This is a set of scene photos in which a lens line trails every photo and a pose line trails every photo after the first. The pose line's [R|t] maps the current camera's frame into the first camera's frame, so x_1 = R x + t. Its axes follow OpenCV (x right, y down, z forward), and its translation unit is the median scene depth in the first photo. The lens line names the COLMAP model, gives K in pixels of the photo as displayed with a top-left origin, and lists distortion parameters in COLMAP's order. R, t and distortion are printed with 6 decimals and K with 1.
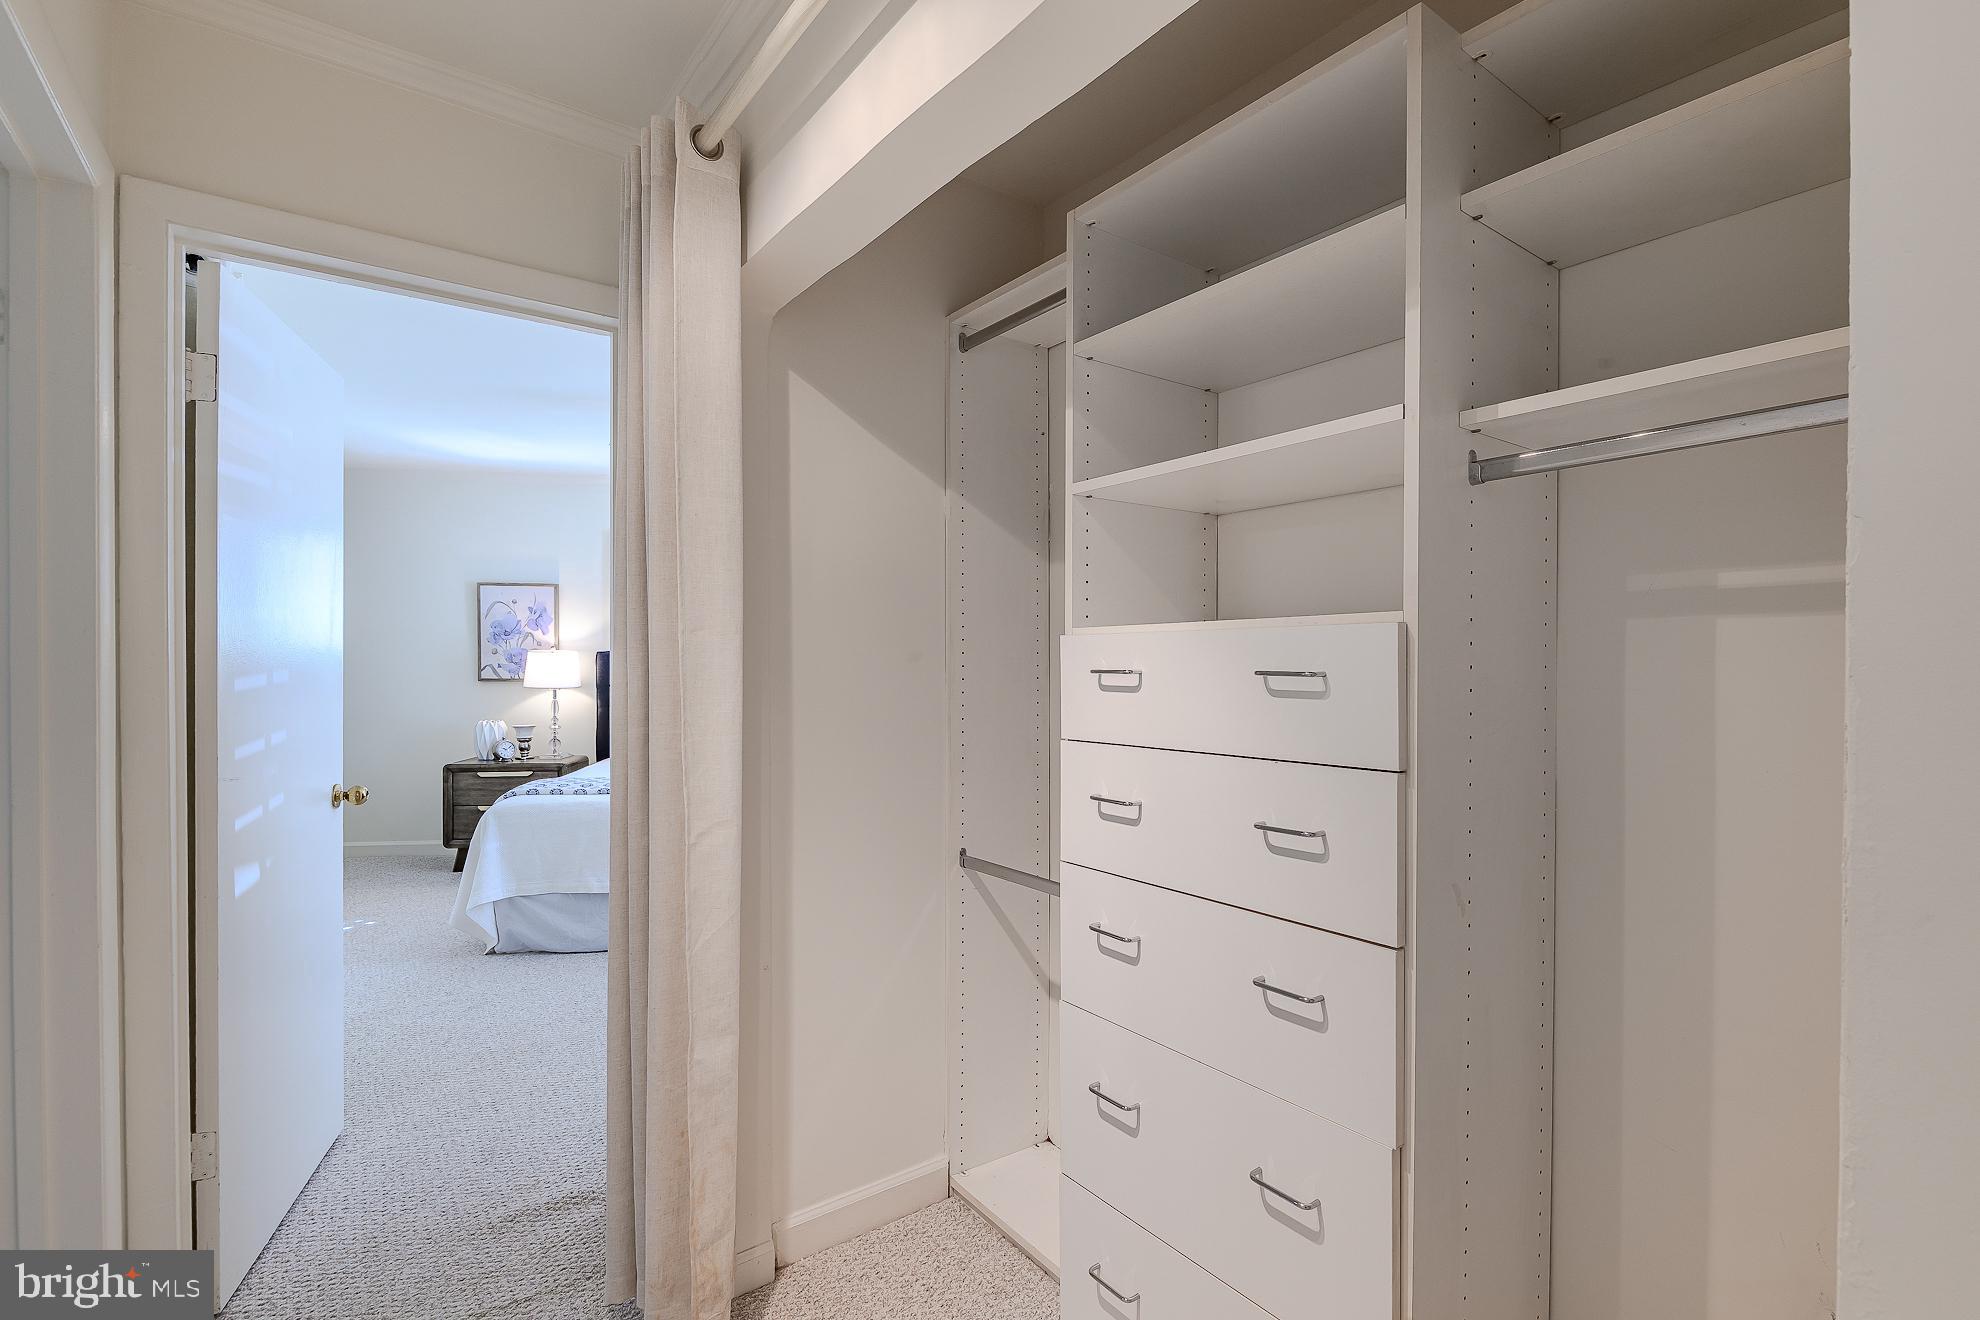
lens RADIAL K [[932.1, 0, 990.0], [0, 932.1, 660.0], [0, 0, 1]] dist [-0.004885, 0.000010]
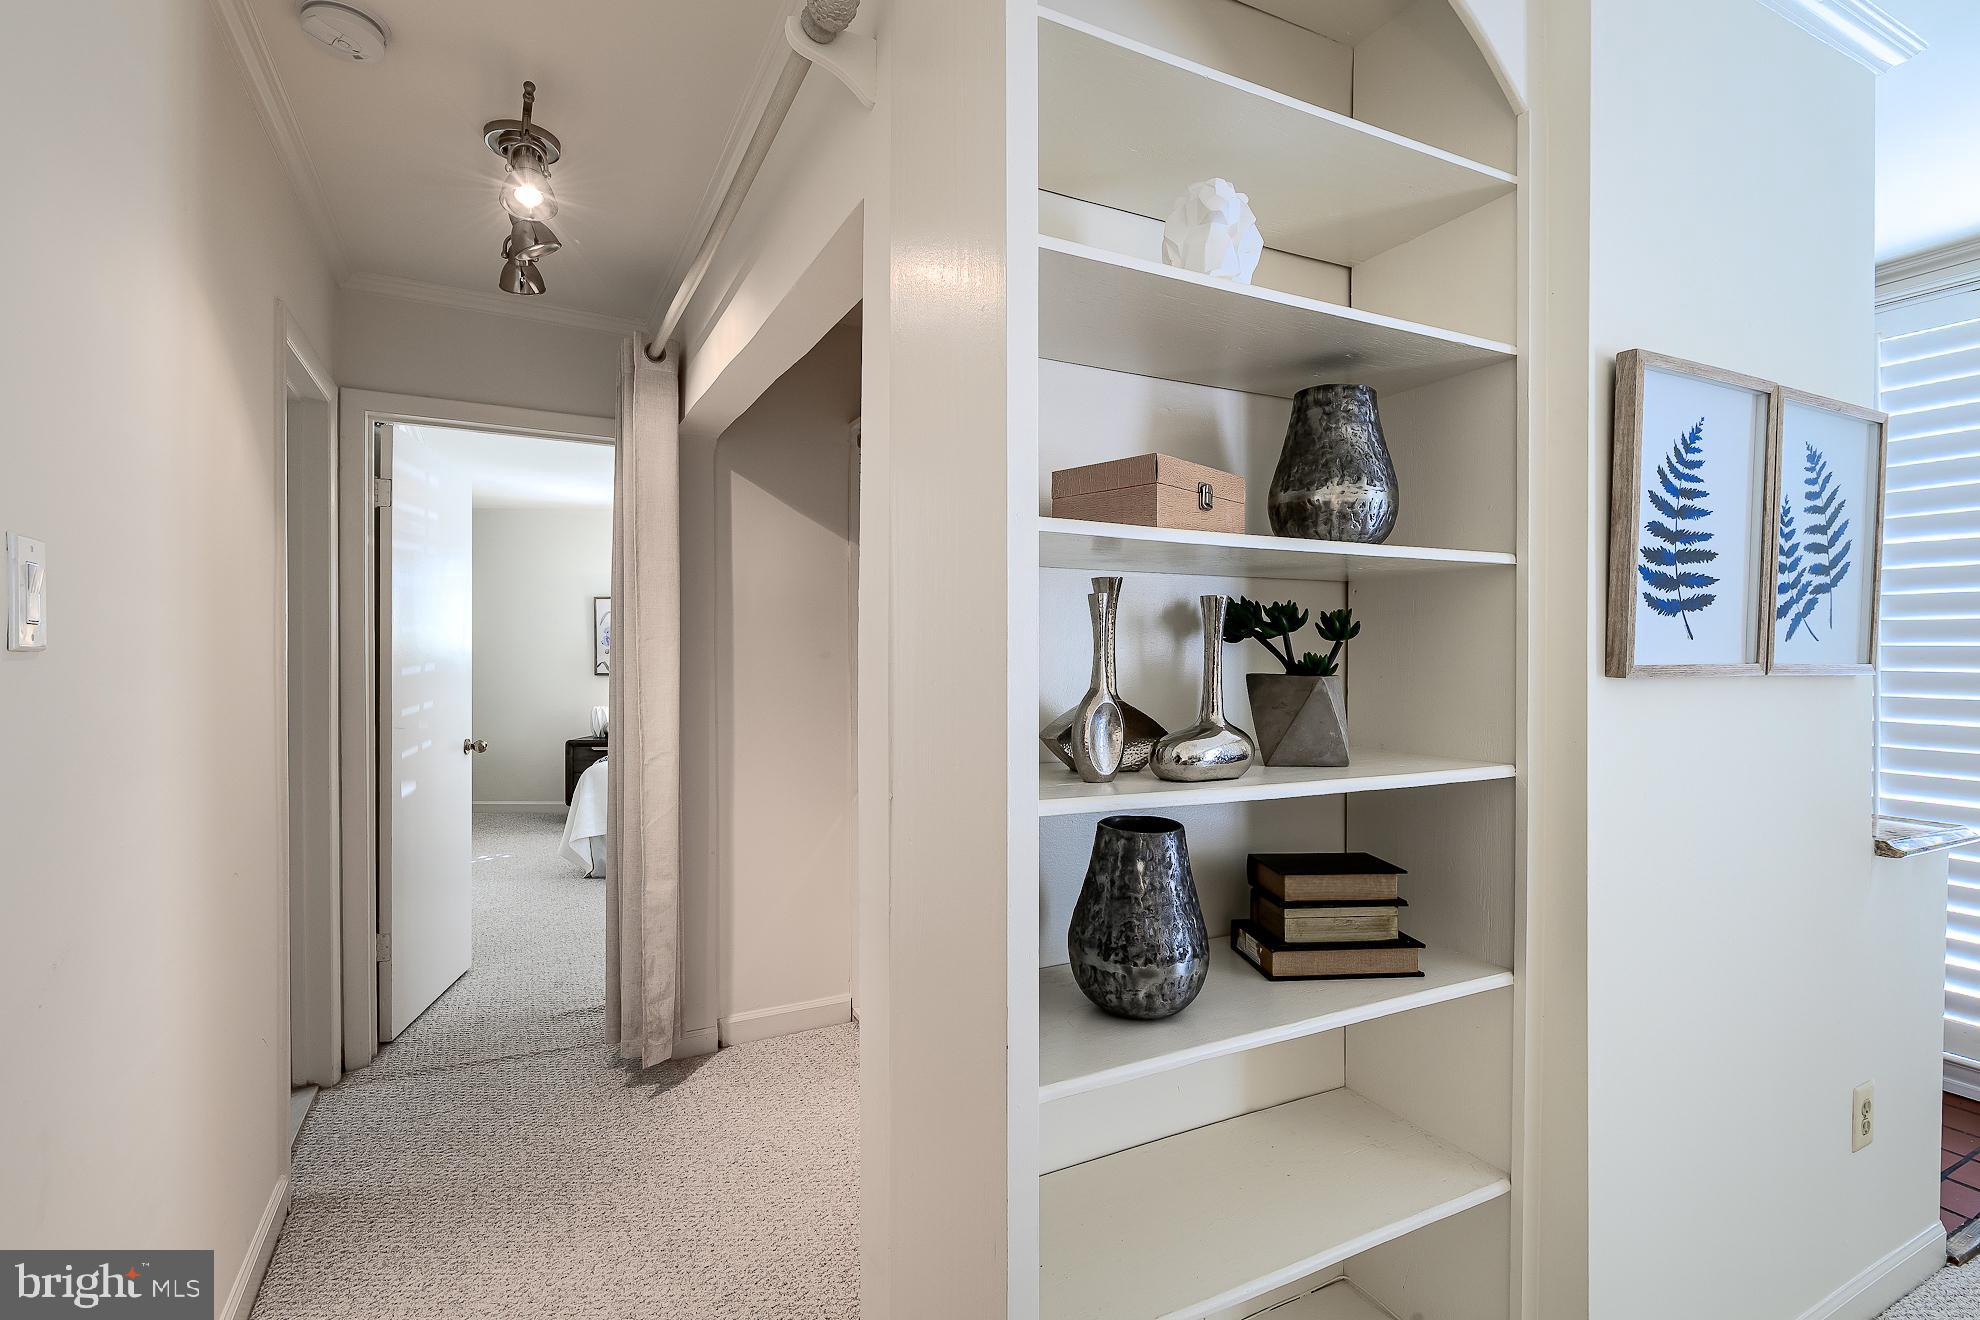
lens RADIAL K [[901.6, 0, 997.4], [0, 901.6, 653.3], [0, 0, 1]] dist [0.002360, -0.000307]
pose [[0.993156, -0.003047, -0.116752, 0.455849], [0.002390, 0.999981, -0.005768, 0.004974], [0.116768, 0.005450, 0.993144, -0.504932]]
